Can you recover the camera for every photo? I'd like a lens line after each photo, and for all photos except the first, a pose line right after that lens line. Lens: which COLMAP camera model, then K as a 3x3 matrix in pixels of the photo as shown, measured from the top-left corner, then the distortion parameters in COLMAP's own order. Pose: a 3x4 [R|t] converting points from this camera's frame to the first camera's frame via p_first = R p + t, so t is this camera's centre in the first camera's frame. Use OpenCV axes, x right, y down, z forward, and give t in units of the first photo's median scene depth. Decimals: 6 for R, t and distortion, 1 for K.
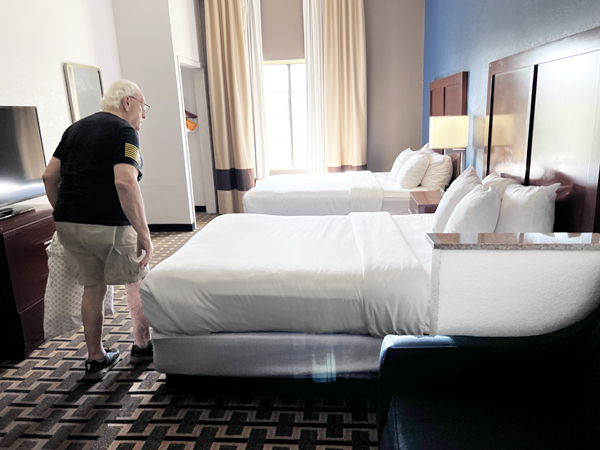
lens RADIAL K [[457.6, 0, 298.3], [0, 457.6, 221.6], [0, 0, 1]] dist [0.035896, -0.039836]
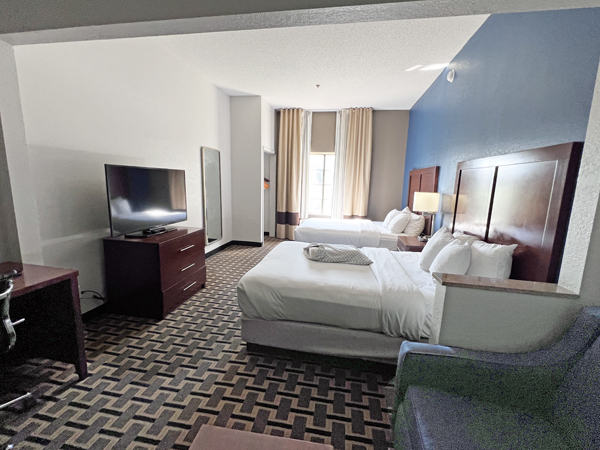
lens RADIAL K [[261.2, 0, 298.7], [0, 261.2, 224.9], [0, 0, 1]] dist [-0.002128, 0.000580]
pose [[0.994487, 0.080448, -0.067253, -0.070734], [-0.084608, 0.994516, -0.061483, -0.025123], [0.061938, 0.066835, 0.995840, 0.074094]]
